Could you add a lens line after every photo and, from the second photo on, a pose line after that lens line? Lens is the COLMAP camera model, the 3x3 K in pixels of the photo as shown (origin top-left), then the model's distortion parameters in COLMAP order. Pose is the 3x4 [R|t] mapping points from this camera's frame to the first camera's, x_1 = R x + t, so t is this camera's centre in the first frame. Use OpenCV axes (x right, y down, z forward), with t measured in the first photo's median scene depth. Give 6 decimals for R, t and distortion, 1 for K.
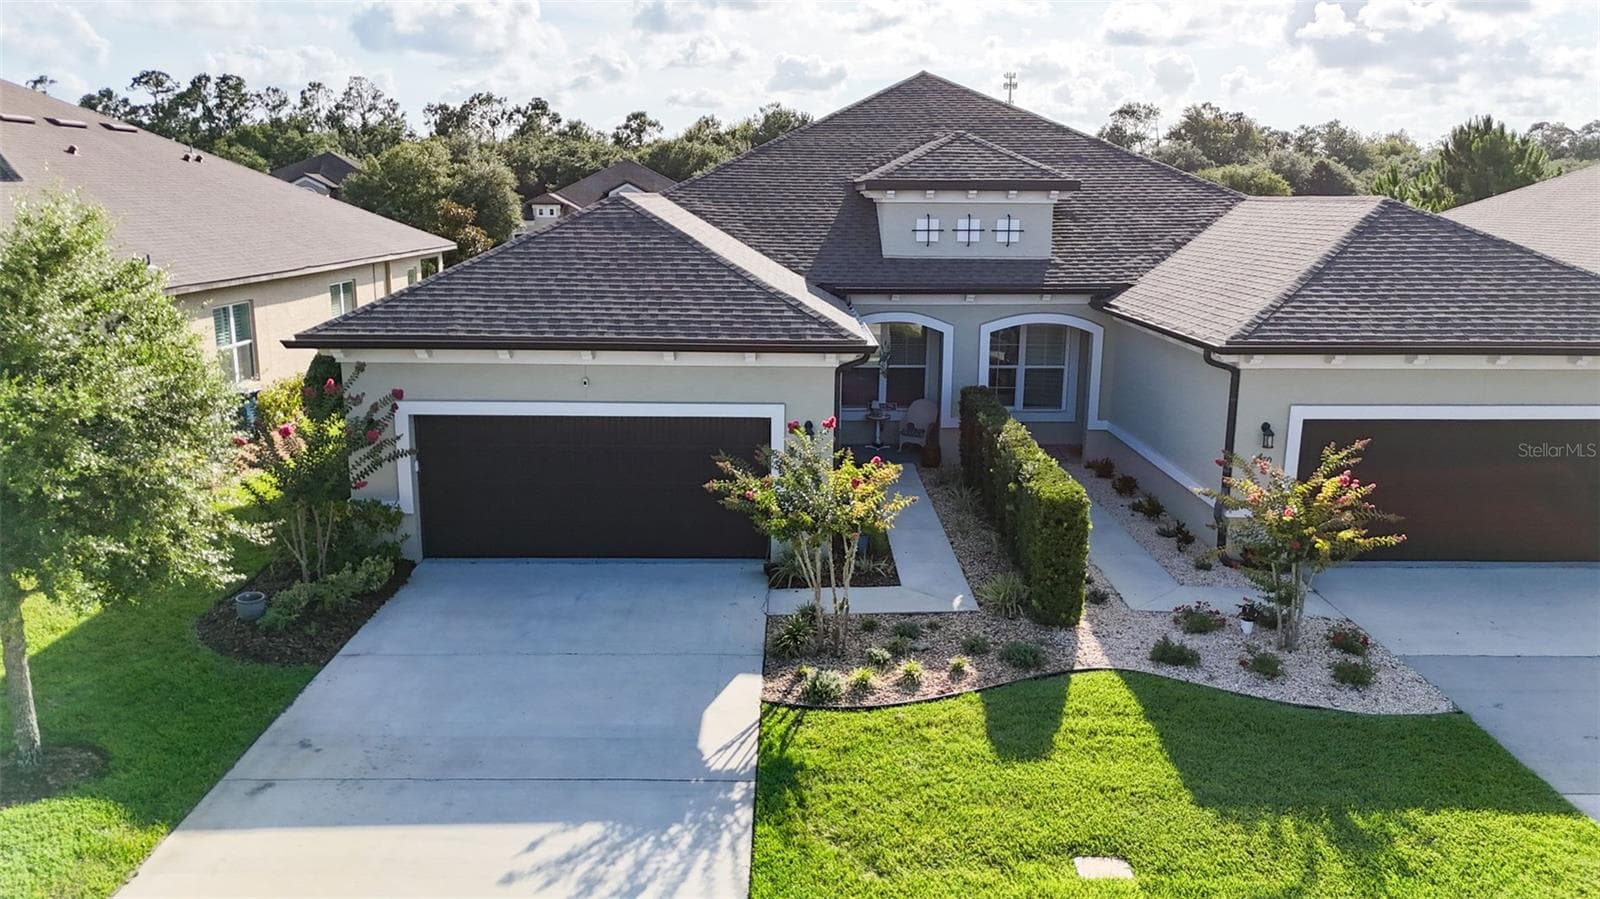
lens RADIAL K [[1174.6, 0, 802.0], [0, 1174.6, 447.8], [0, 0, 1]] dist [0.066720, -0.064333]
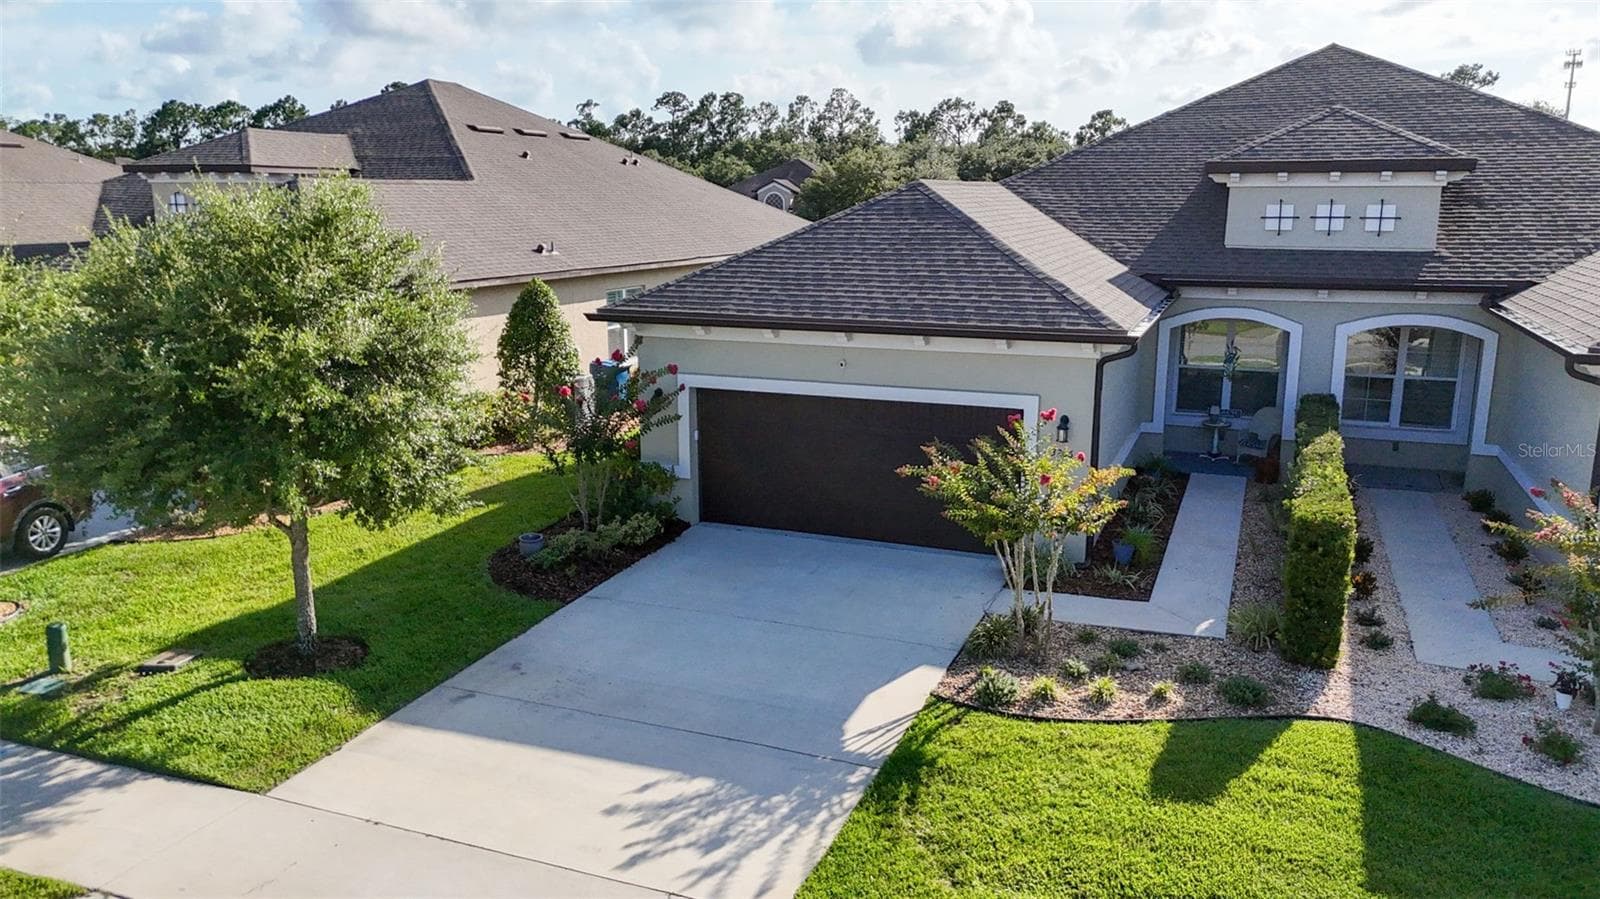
lens RADIAL K [[1174.6, 0, 802.0], [0, 1174.6, 447.8], [0, 0, 1]] dist [0.066720, -0.064333]
pose [[0.924991, 0.072790, -0.372952, 0.167638], [-0.073824, 0.997205, 0.011528, 0.007835], [0.372748, 0.016870, 0.927779, 0.045828]]
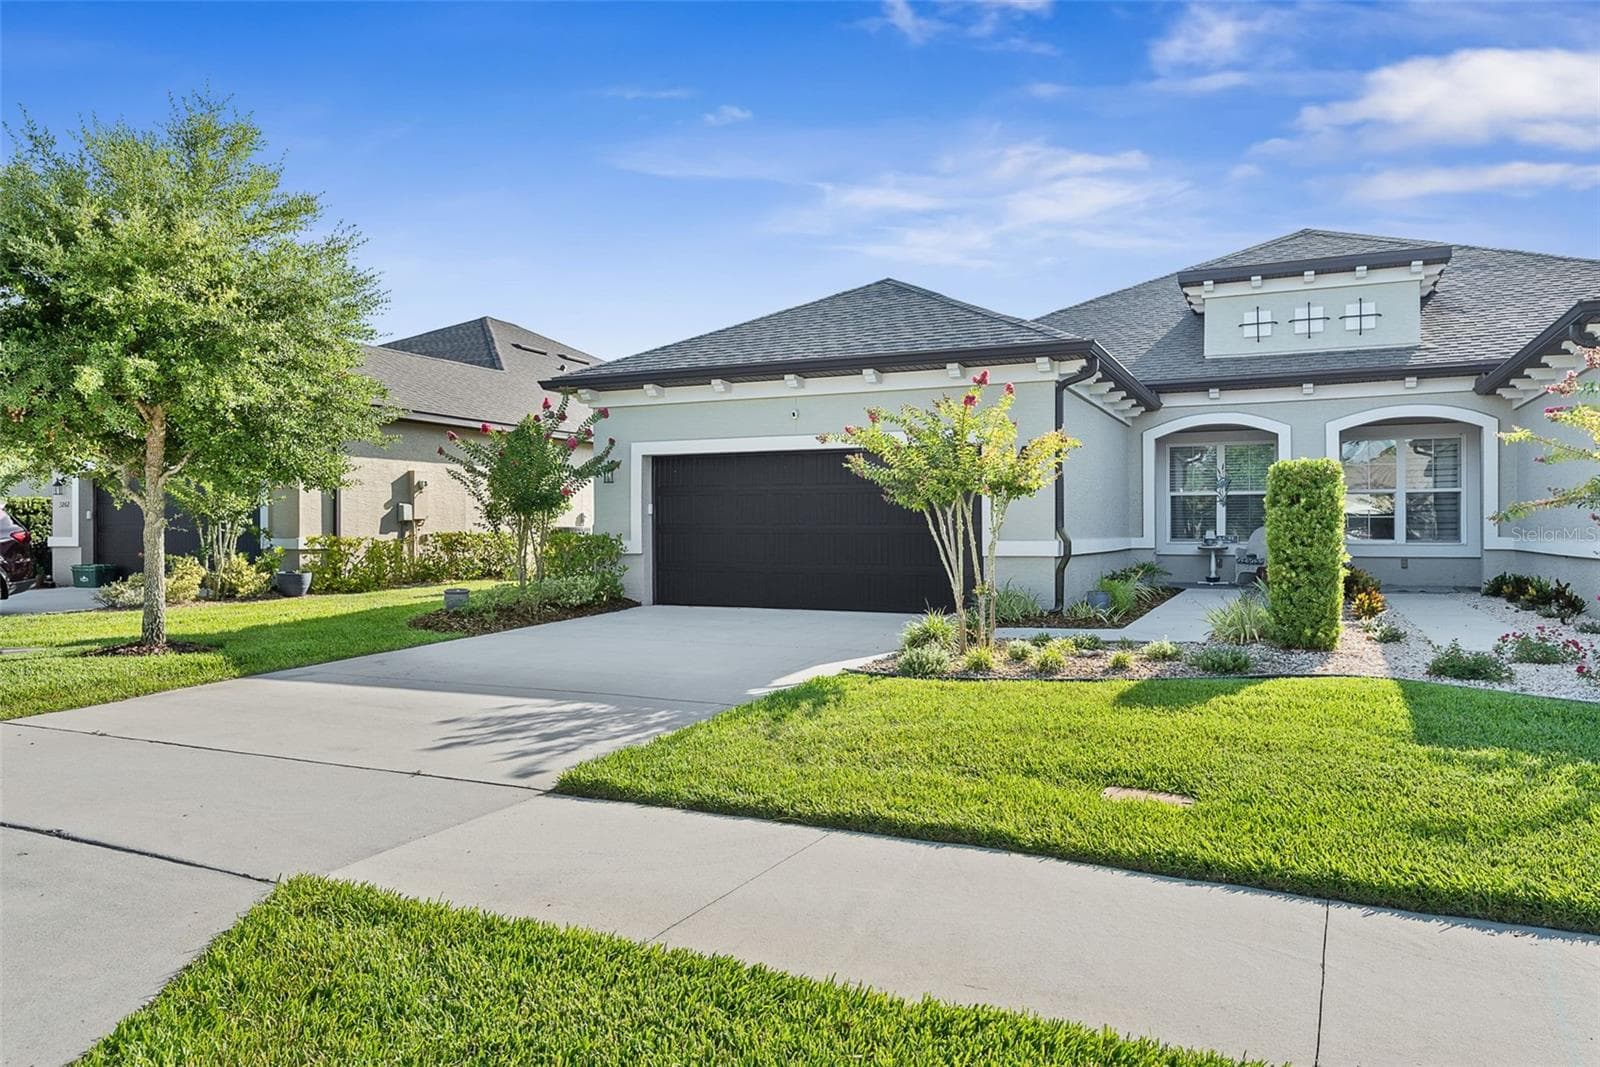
lens RADIAL K [[1056.8, 0, 800.0], [0, 1056.8, 533.5], [0, 0, 1]] dist [0.000327, -0.000113]
pose [[0.898497, -0.008925, -0.438889, 0.202002], [-0.081691, 0.978930, -0.187146, 0.204302], [0.431312, 0.204003, 0.878836, 0.257959]]
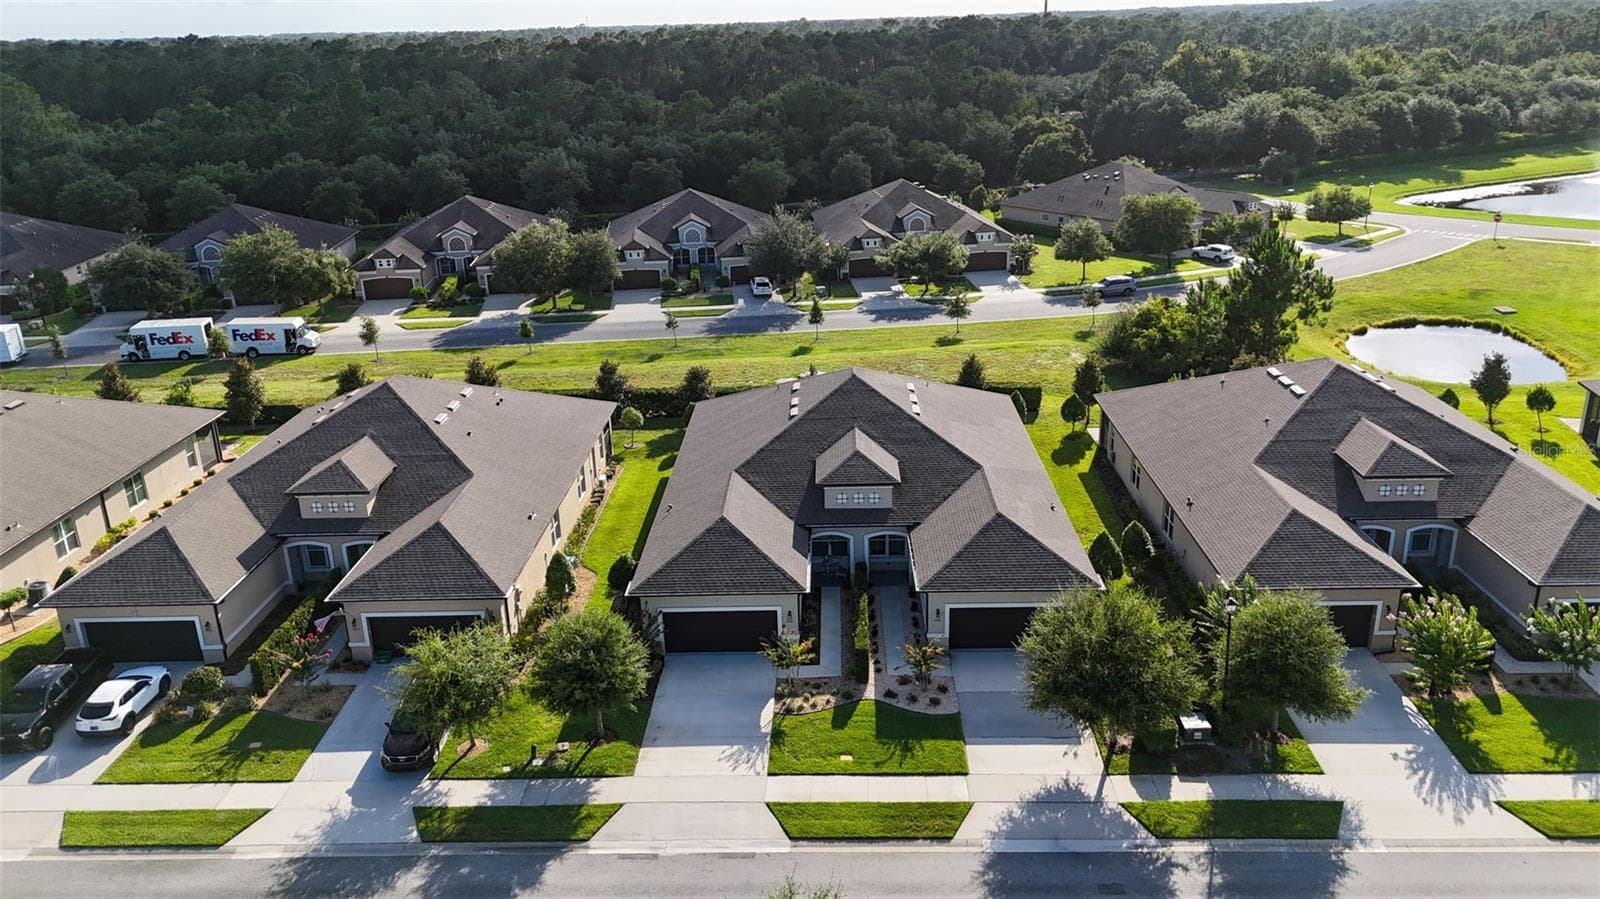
lens RADIAL K [[1179.9, 0, 779.8], [0, 1179.9, 429.6], [0, 0, 1]] dist [0.092956, -0.067794]
pose [[0.997362, -0.027122, -0.067336, 0.206515], [0.034749, 0.992780, 0.114804, -0.872701], [0.063736, -0.116841, 0.991103, -2.072729]]
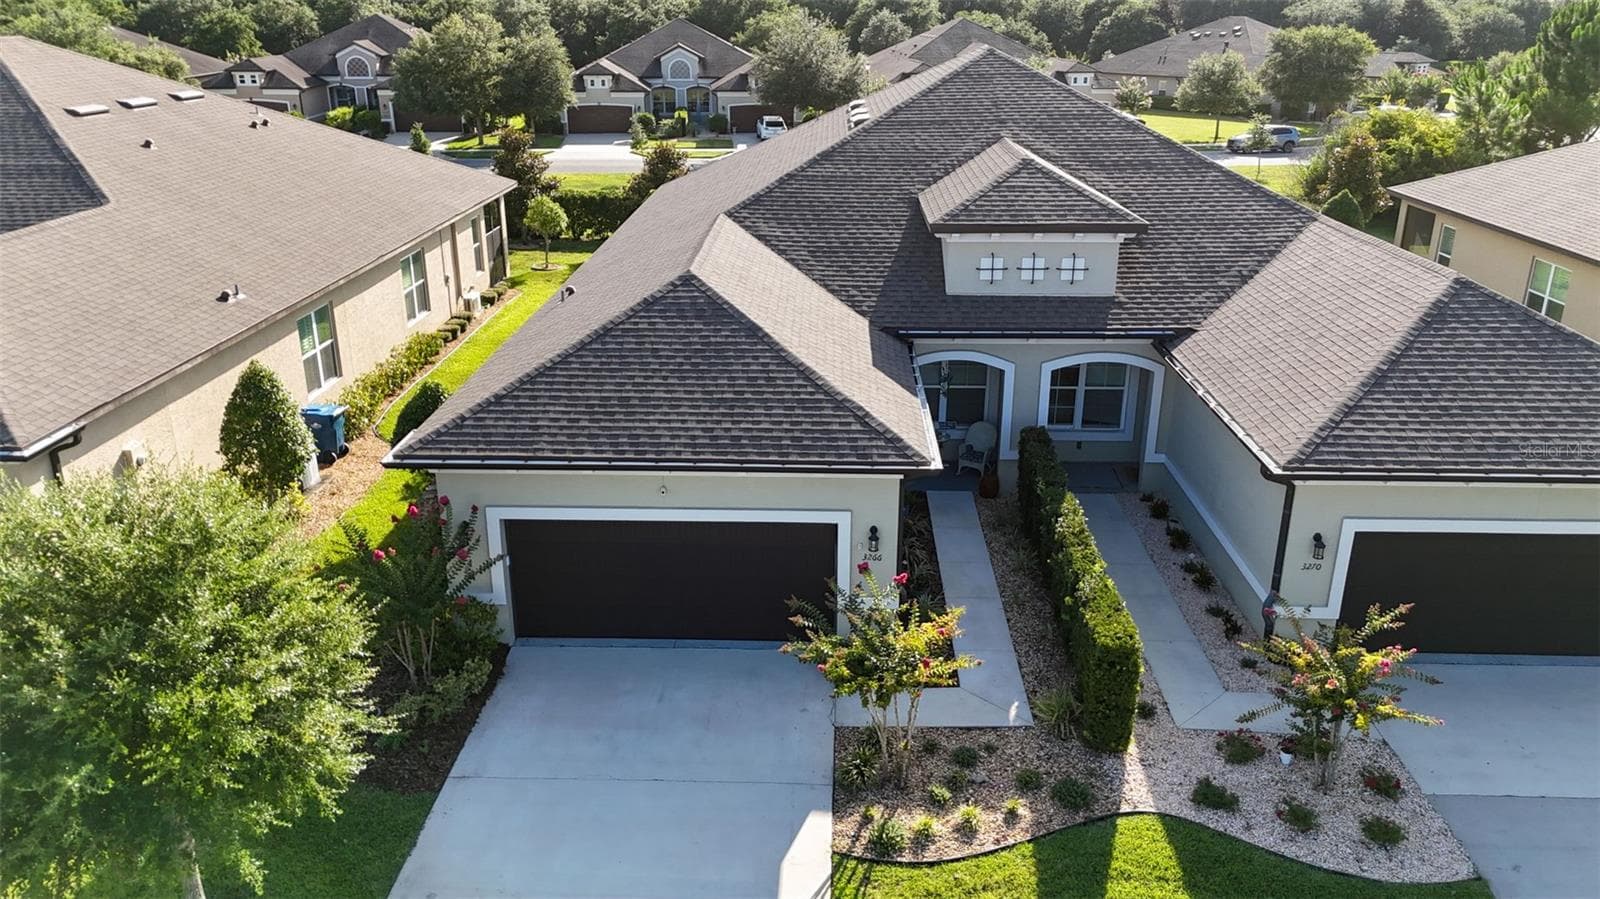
lens RADIAL K [[1174.6, 0, 802.0], [0, 1174.6, 447.8], [0, 0, 1]] dist [0.066720, -0.064333]
pose [[0.999041, 0.009439, -0.042760, -0.014935], [-0.003154, 0.989467, 0.144722, -0.249003], [0.043676, -0.144448, 0.988548, -0.032339]]
